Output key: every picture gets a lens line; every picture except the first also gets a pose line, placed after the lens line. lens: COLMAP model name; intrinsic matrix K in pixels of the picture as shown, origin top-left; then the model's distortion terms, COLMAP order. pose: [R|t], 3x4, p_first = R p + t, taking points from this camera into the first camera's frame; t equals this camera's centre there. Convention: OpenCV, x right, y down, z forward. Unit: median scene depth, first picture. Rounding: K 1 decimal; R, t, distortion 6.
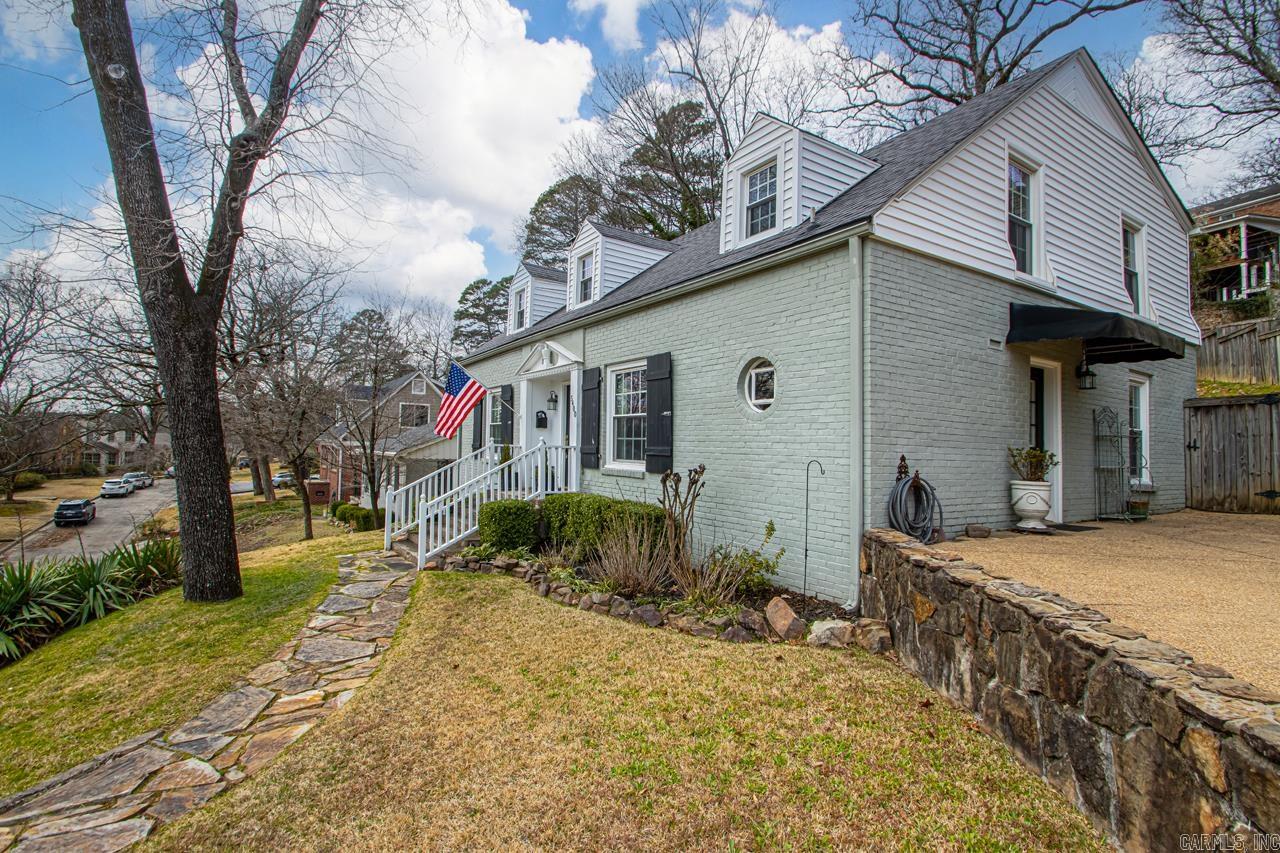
lens RADIAL K [[621.3, 0, 640.0], [0, 621.3, 426.5], [0, 0, 1]] dist [0.017737, -0.020096]
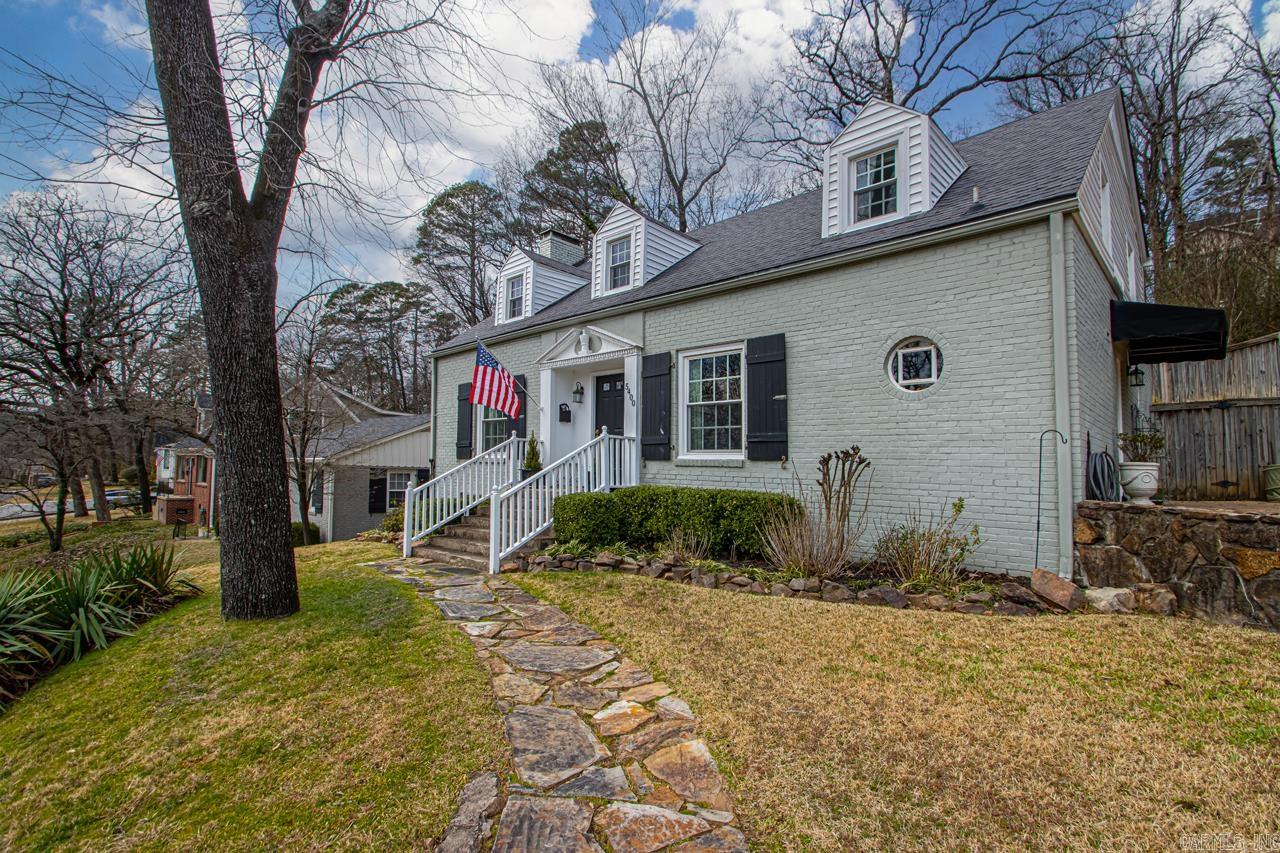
lens RADIAL K [[608.4, 0, 666.9], [0, 608.4, 440.4], [0, 0, 1]] dist [0.016626, -0.017237]
pose [[0.970904, 0.013933, 0.239064, -0.355845], [-0.011781, 0.999876, -0.010428, 0.058270], [-0.239180, 0.007308, 0.970948, 0.137138]]
